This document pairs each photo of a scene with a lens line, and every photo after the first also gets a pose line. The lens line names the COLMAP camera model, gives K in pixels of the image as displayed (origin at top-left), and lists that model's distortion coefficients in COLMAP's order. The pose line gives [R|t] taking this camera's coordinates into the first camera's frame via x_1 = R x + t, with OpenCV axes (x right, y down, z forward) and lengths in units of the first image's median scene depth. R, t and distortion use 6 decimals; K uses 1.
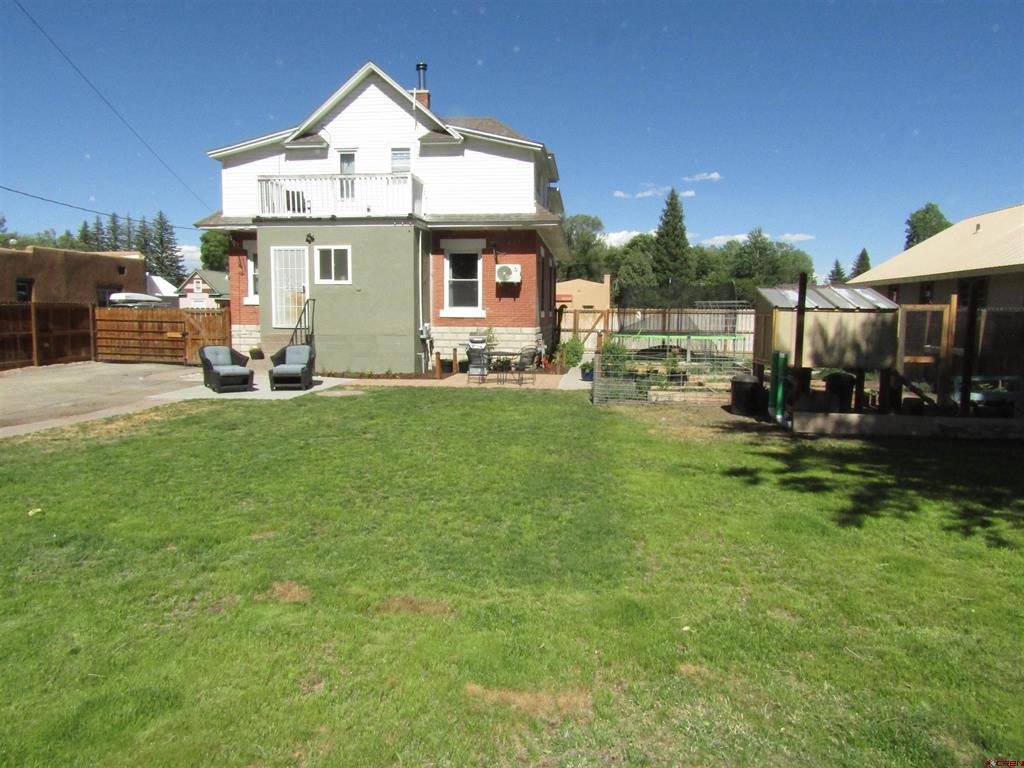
lens RADIAL K [[726.7, 0, 514.4], [0, 726.7, 378.8], [0, 0, 1]] dist [-0.013536, -0.000006]
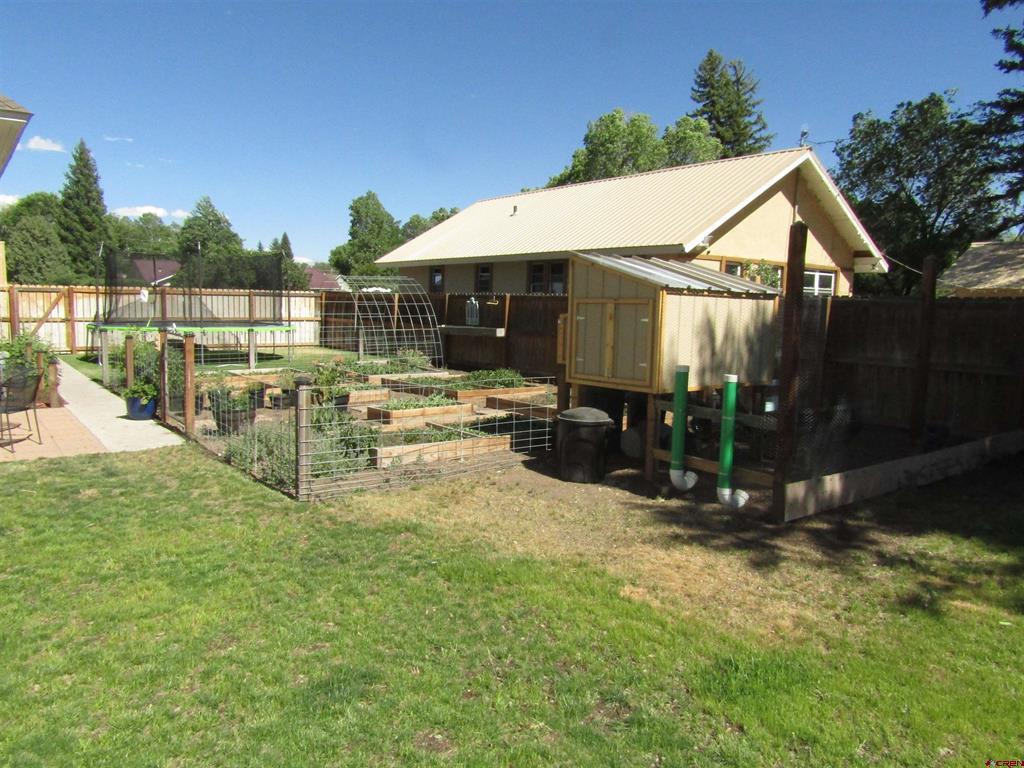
lens RADIAL K [[726.7, 0, 503.7], [0, 726.7, 389.9], [0, 0, 1]] dist [-0.007735, 0.000462]
pose [[0.726496, -0.073122, 0.683270, -0.066191], [0.046665, 0.997277, 0.057109, -0.031092], [-0.685585, -0.009605, 0.727929, 0.368527]]
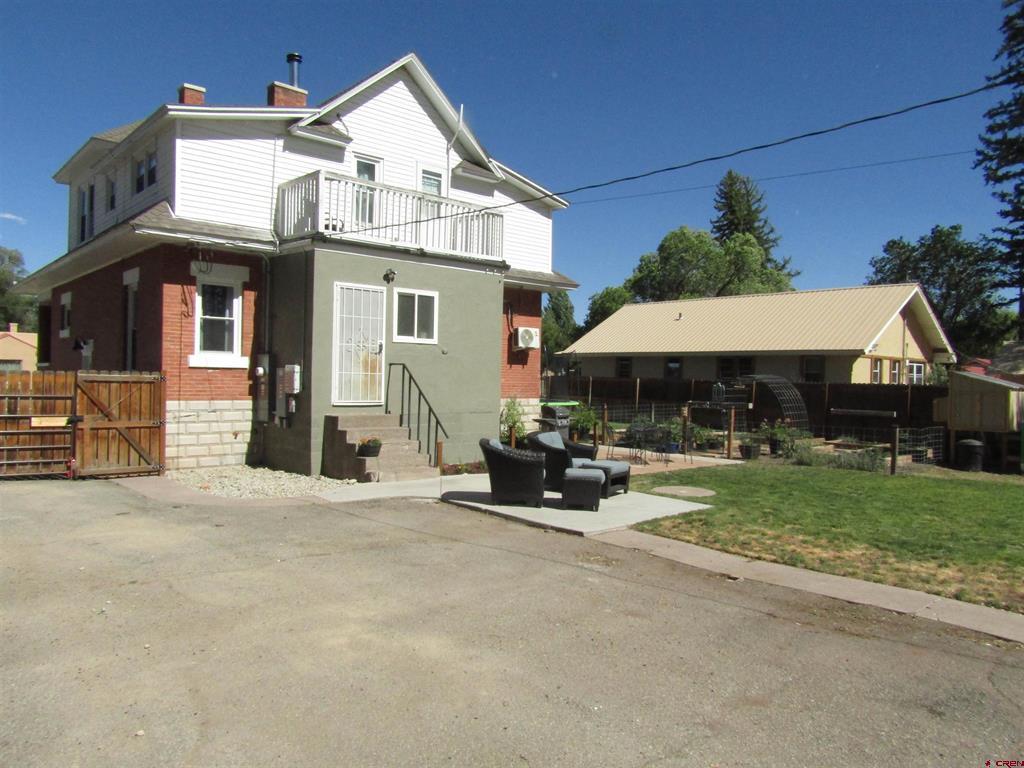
lens RADIAL K [[726.7, 0, 519.7], [0, 726.7, 376.0], [0, 0, 1]] dist [-0.007735, 0.000462]
pose [[0.671559, 0.007908, 0.740908, -0.661197], [0.051718, 0.997004, -0.057519, -0.048362], [-0.739143, 0.076946, 0.669138, 0.418814]]
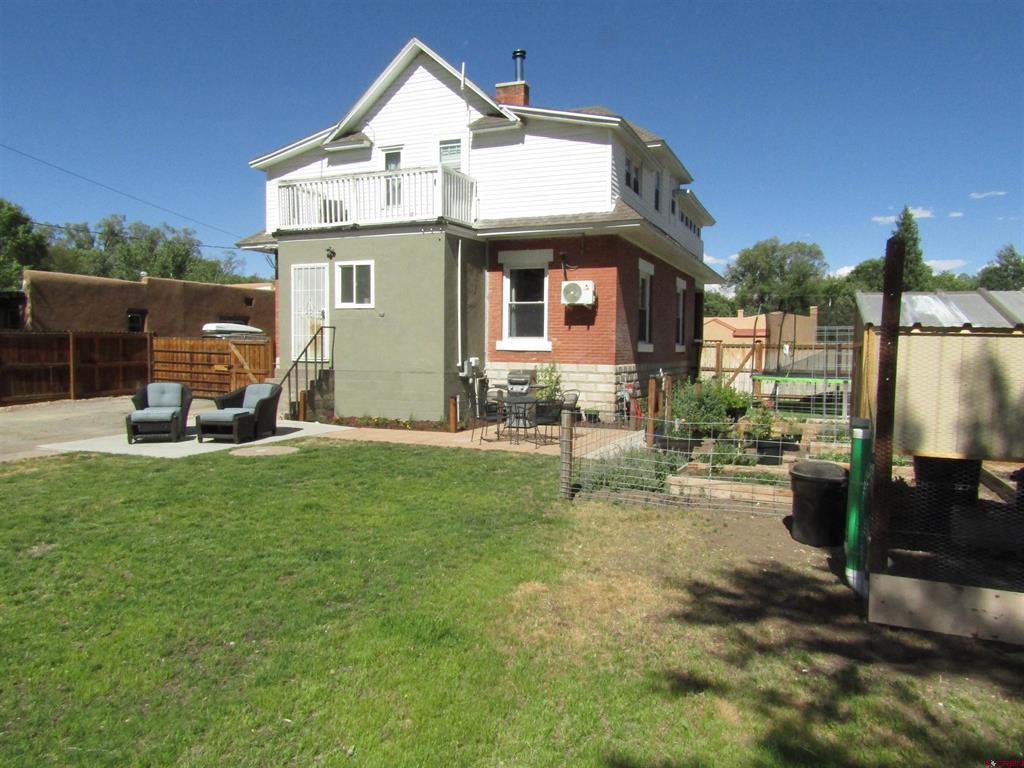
lens RADIAL K [[726.7, 0, 516.9], [0, 726.7, 383.1], [0, 0, 1]] dist [-0.007735, 0.000462]
pose [[0.956455, 0.019627, -0.291220, 0.151425], [-0.032763, 0.998650, -0.040298, -0.018559], [0.290036, 0.048084, 0.955807, 0.260773]]
